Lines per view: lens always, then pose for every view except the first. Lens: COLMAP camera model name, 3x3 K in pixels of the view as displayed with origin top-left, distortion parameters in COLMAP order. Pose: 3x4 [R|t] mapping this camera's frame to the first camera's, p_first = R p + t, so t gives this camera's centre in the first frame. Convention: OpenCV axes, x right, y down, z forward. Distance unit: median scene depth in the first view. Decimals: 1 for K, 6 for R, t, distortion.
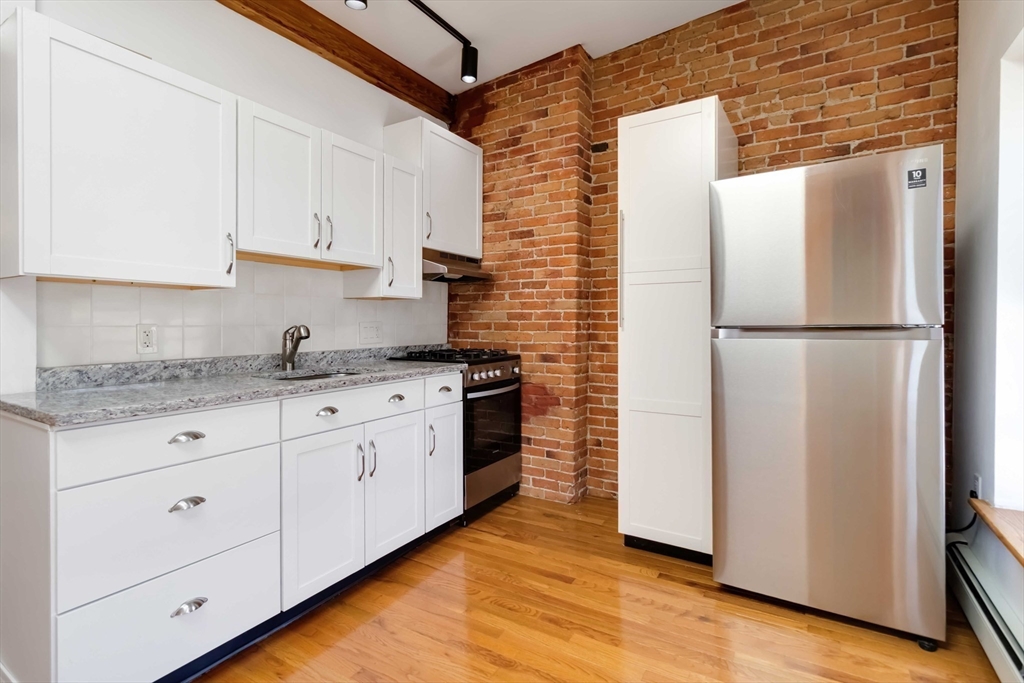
lens RADIAL K [[482.3, 0, 515.6], [0, 482.3, 327.5], [0, 0, 1]] dist [0.000825, 0.000565]
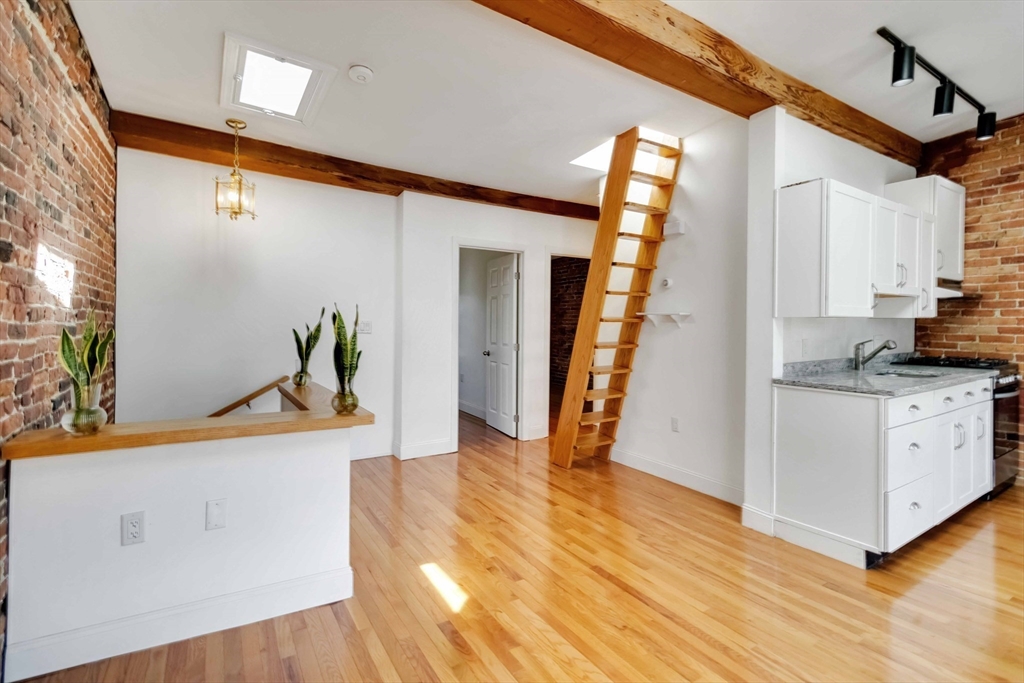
lens RADIAL K [[470.3, 0, 519.7], [0, 470.3, 327.2], [0, 0, 1]] dist [0.004675, 0.000271]
pose [[0.899524, 0.004419, -0.436849, -0.621162], [-0.004037, 0.999990, 0.001804, -0.031299], [0.436852, 0.000141, 0.899533, -0.586022]]
